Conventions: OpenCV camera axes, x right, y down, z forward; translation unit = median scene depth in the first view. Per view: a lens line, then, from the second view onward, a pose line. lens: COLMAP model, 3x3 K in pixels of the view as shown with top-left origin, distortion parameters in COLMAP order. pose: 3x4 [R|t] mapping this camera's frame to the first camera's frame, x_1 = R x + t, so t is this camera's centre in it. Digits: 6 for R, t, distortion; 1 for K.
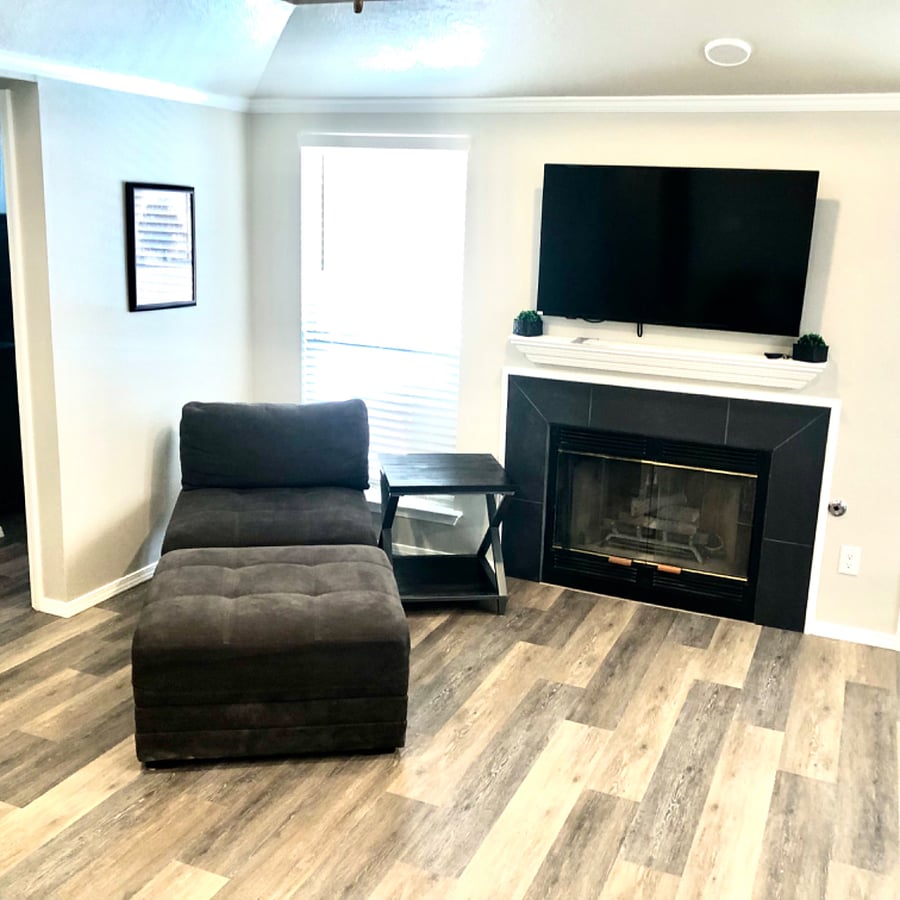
lens RADIAL K [[985.9, 0, 451.5], [0, 985.9, 447.8], [0, 0, 1]] dist [0.150016, -0.511171]
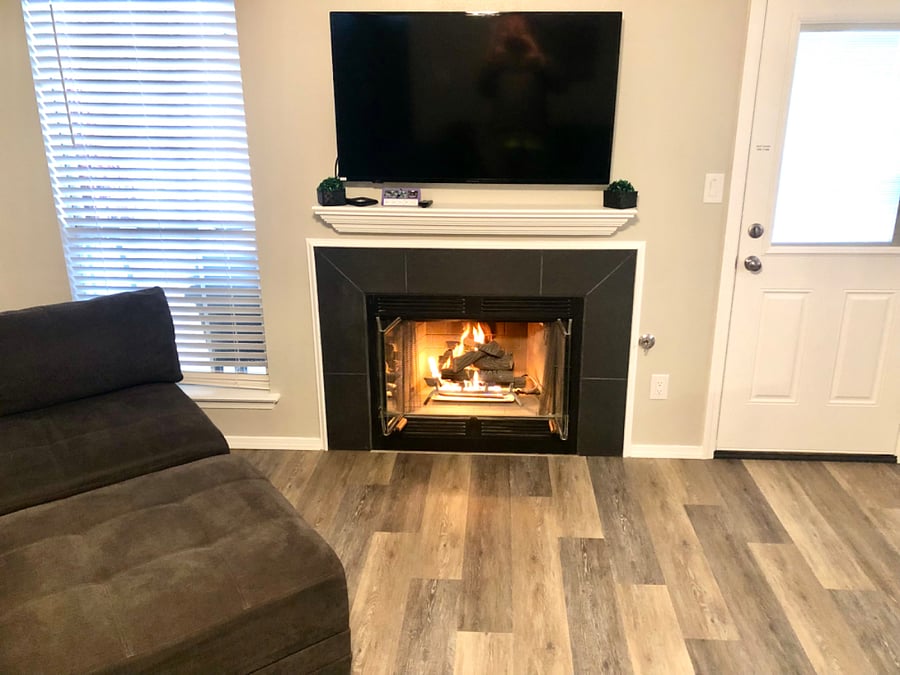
lens RADIAL K [[734.8, 0, 457.0], [0, 734.8, 327.5], [0, 0, 1]] dist [0.004188, -0.005989]
pose [[0.936681, -0.148331, 0.317218, -0.053476], [0.117880, 0.986551, 0.113235, -0.070693], [-0.329748, -0.068671, 0.941568, 0.339619]]
